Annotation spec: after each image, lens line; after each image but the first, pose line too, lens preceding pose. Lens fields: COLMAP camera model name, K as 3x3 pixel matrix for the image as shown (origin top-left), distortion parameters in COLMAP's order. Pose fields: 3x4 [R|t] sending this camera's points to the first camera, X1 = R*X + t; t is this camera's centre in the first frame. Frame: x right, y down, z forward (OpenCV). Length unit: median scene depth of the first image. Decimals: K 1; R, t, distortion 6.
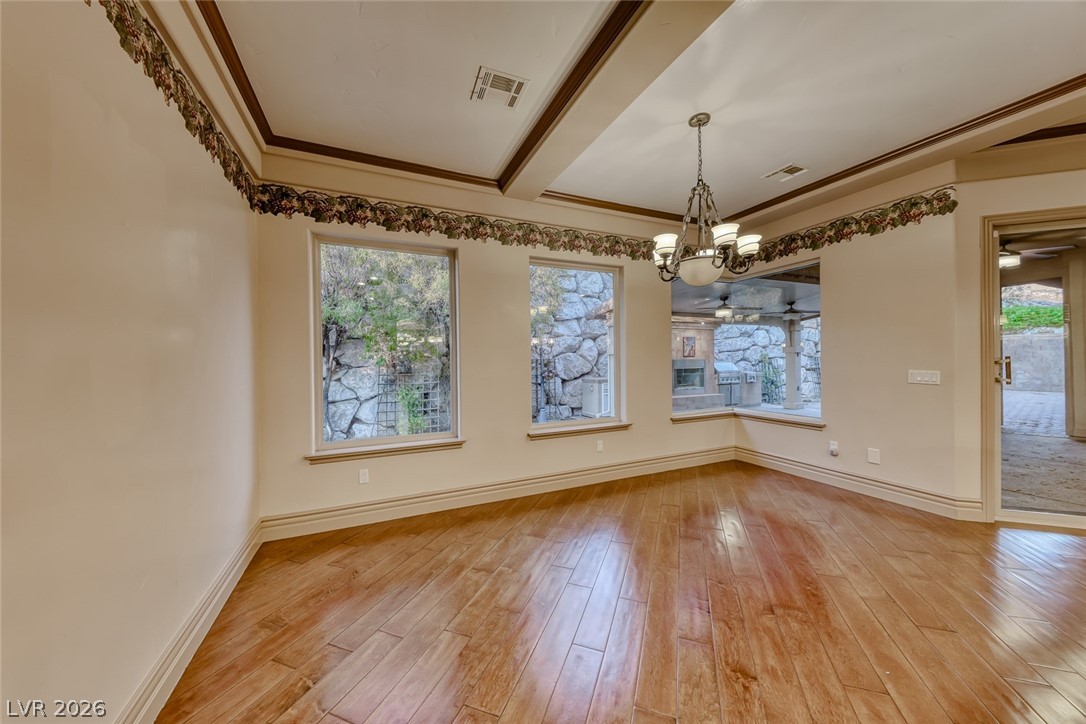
lens RADIAL K [[374.9, 0, 539.3], [0, 374.9, 363.7], [0, 0, 1]] dist [0.010656, 0.000005]
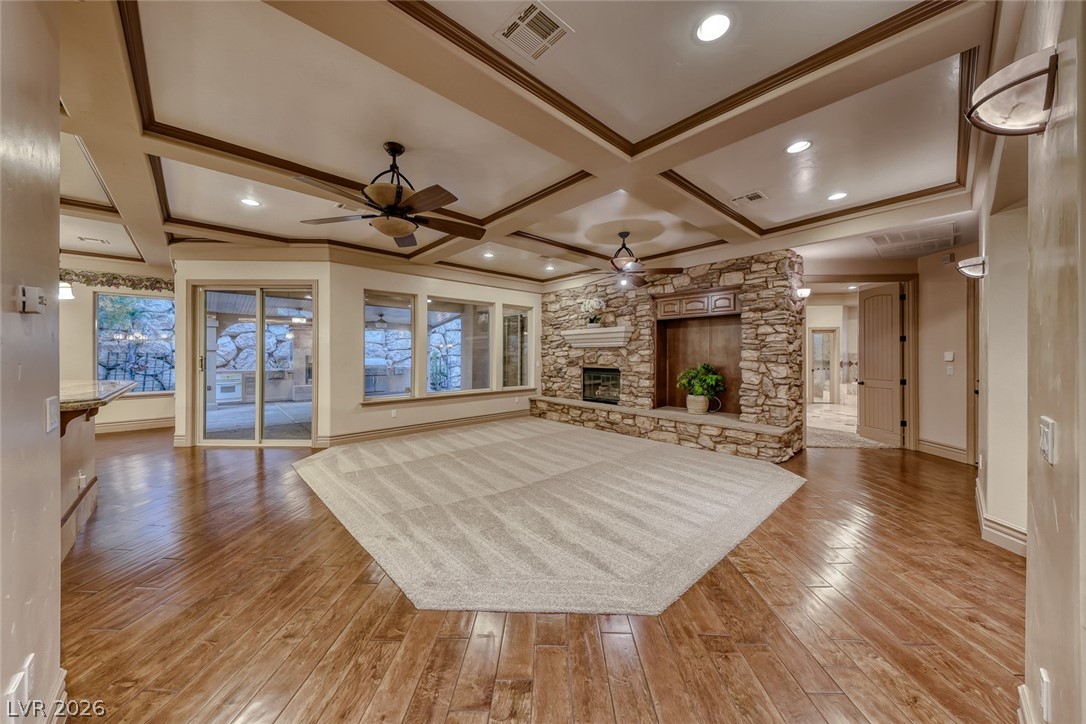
lens RADIAL K [[374.9, 0, 539.7], [0, 374.9, 357.4], [0, 0, 1]] dist [0.010656, 0.000005]
pose [[0.948893, 0.015639, 0.315211, 0.928595], [-0.013546, 0.999869, -0.008830, -0.005461], [-0.315308, 0.004109, 0.948980, -0.538741]]
